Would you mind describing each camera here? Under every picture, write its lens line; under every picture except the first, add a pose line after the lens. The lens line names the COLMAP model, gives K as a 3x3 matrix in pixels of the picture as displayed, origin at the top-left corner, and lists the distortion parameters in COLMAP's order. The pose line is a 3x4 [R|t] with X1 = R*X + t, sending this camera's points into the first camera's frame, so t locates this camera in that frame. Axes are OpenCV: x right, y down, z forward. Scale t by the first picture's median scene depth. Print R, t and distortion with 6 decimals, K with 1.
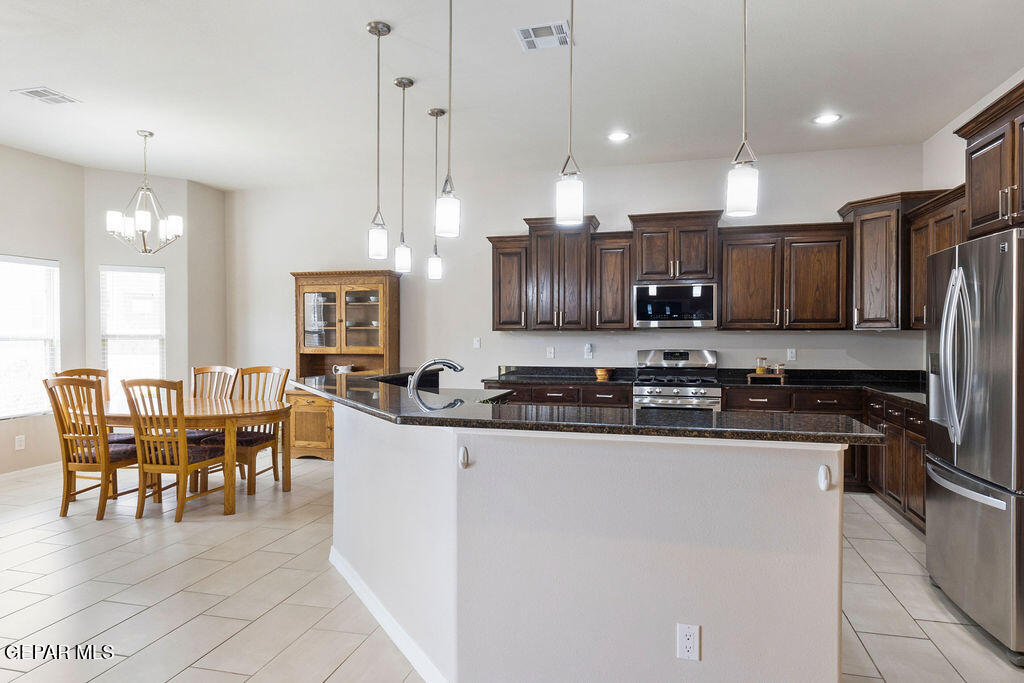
lens RADIAL K [[610.3, 0, 512.0], [0, 610.3, 341.5], [0, 0, 1]] dist [0.002013, 0.000496]
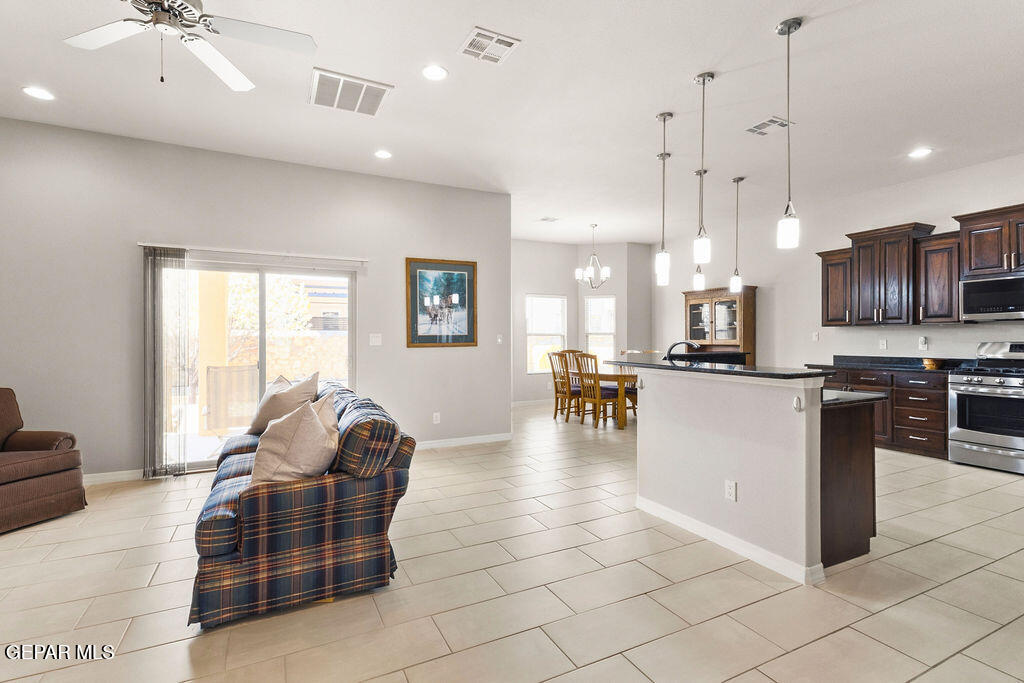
lens RADIAL K [[480.4, 0, 512.0], [0, 480.4, 341.5], [0, 0, 1]] dist [0.008152, -0.000603]
pose [[0.655684, 0.003592, -0.755027, 0.316931], [-0.005691, 0.999984, -0.000184, 0.017996], [0.755014, 0.004417, 0.655694, -0.145414]]
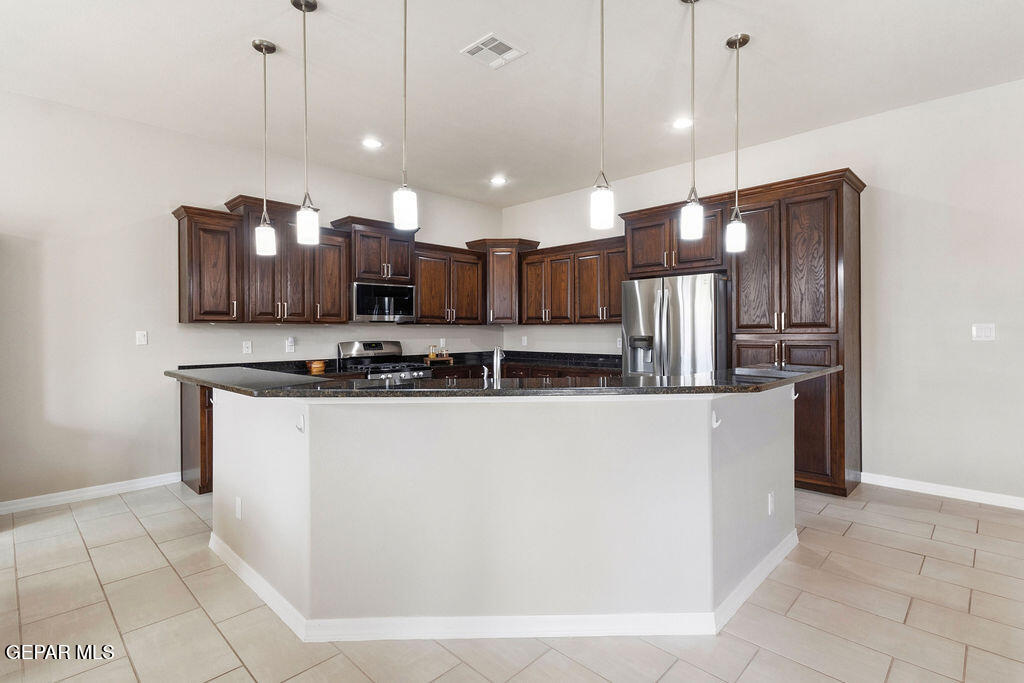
lens RADIAL K [[505.0, 0, 512.0], [0, 505.0, 341.5], [0, 0, 1]] dist [0.019884, -0.001163]
pose [[0.496682, -0.019032, 0.867724, -0.431629], [0.013913, 0.999806, 0.013966, 0.004817], [-0.867821, 0.005136, 0.496851, 0.302906]]
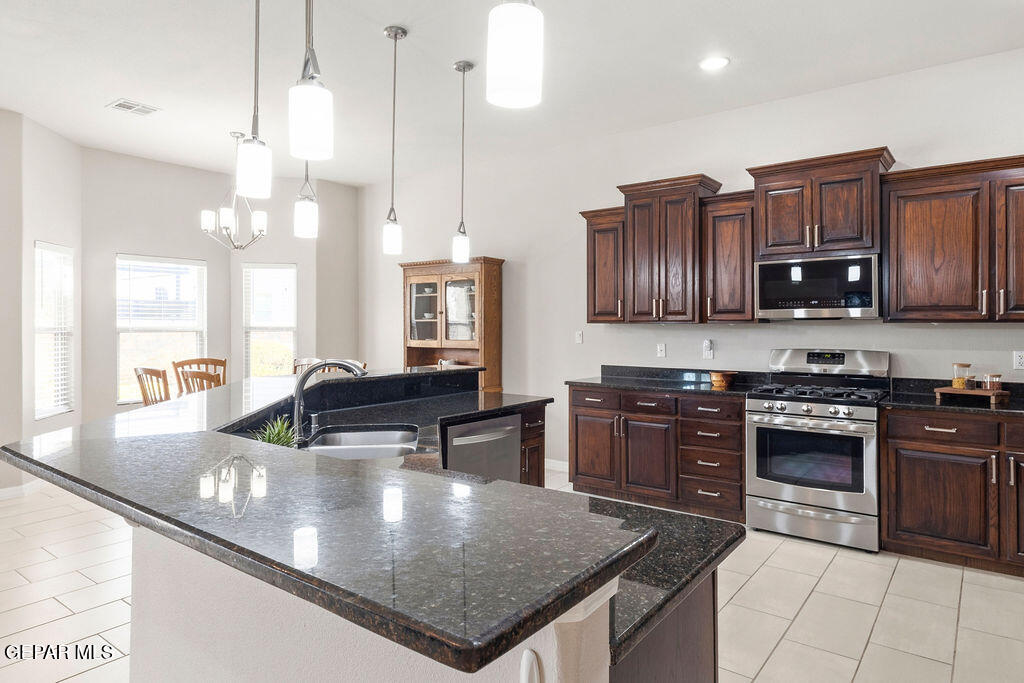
lens RADIAL K [[611.4, 0, 512.7], [0, 611.4, 324.8], [0, 0, 1]] dist [0.005044, -0.003639]
pose [[0.921915, 0.000530, -0.387392, 0.210723], [-0.005969, 0.999900, -0.012837, -0.004177], [0.387346, 0.014147, 0.921826, 0.194042]]
